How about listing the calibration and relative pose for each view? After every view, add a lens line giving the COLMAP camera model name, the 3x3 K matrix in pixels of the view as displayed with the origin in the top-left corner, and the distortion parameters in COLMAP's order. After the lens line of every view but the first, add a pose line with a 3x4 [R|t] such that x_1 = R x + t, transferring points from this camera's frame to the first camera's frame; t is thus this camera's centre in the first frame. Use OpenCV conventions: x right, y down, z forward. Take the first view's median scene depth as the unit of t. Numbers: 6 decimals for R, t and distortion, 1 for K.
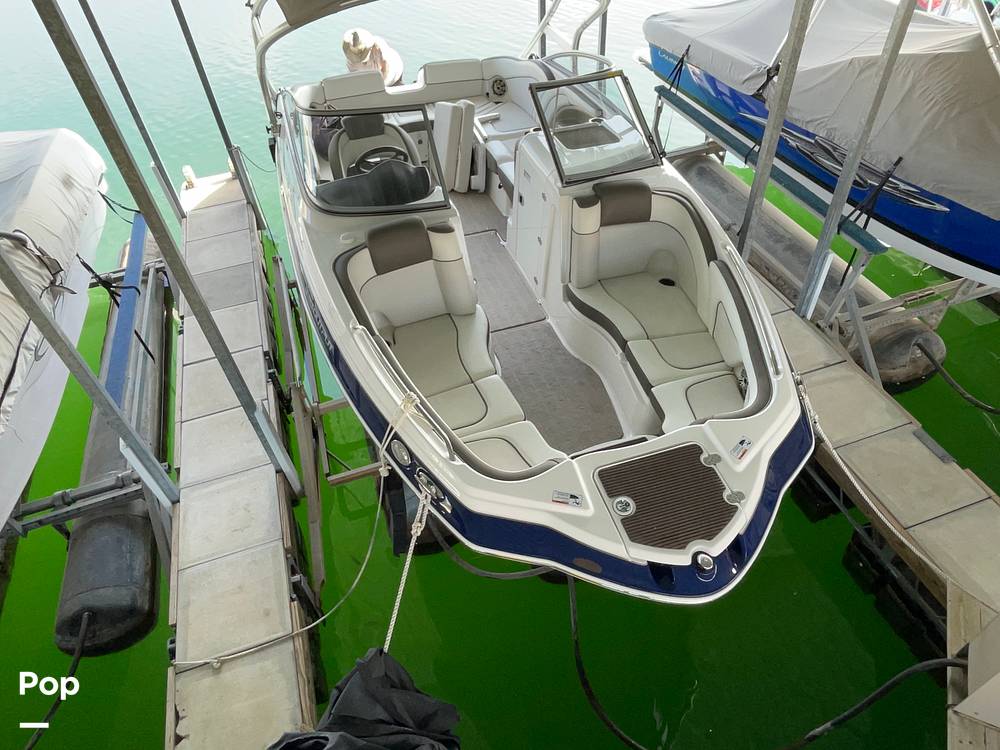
lens RADIAL K [[646.0, 0, 496.1], [0, 646.0, 372.5], [0, 0, 1]] dist [0.010873, 0.002442]
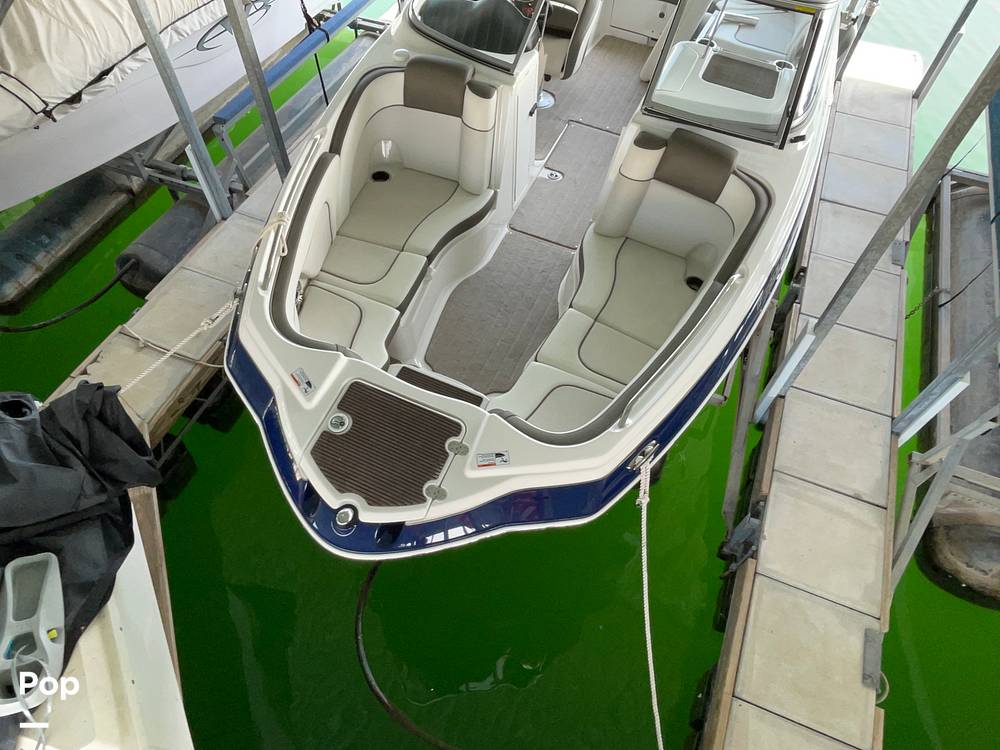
lens RADIAL K [[647.1, 0, 494.9], [0, 647.1, 372.6], [0, 0, 1]] dist [0.003431, 0.002161]
pose [[0.754222, 0.577692, -0.312124, 0.437739], [-0.509147, 0.814696, 0.277562, -0.162003], [0.414632, -0.050426, 0.908591, 0.172028]]
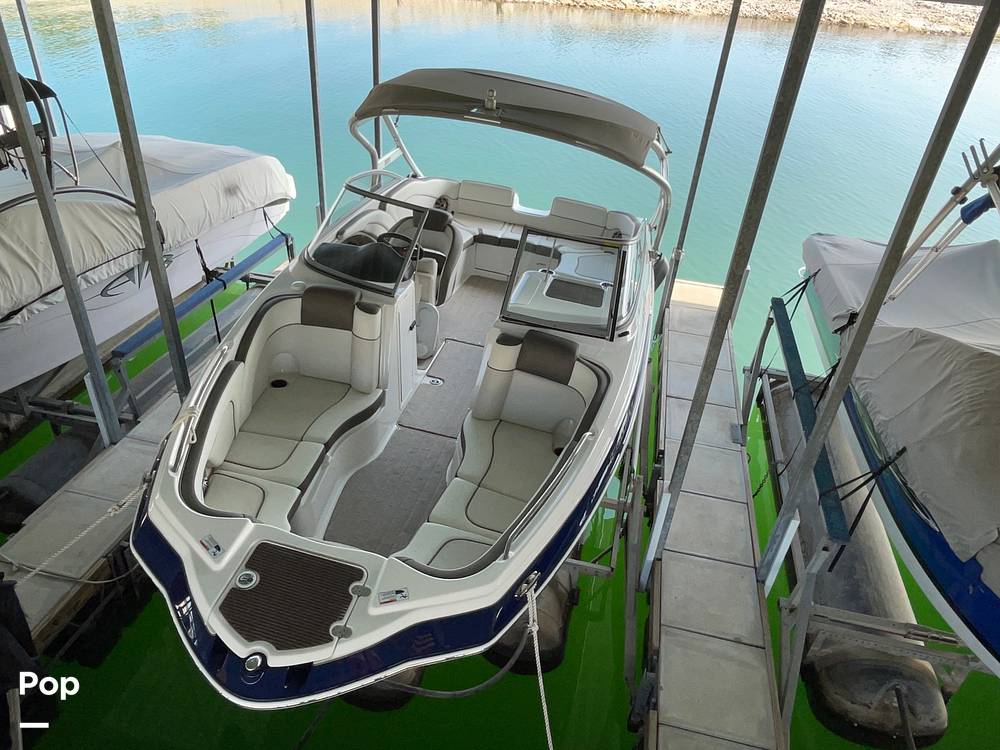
lens RADIAL K [[687.9, 0, 500.0], [0, 687.9, 375.0], [0, 0, 1]] dist [-0.027780, 0.040259]
pose [[0.848370, 0.390061, -0.357940, 0.557816], [-0.454661, 0.883187, -0.115167, -0.092549], [0.271205, 0.260446, 0.926615, 0.025393]]
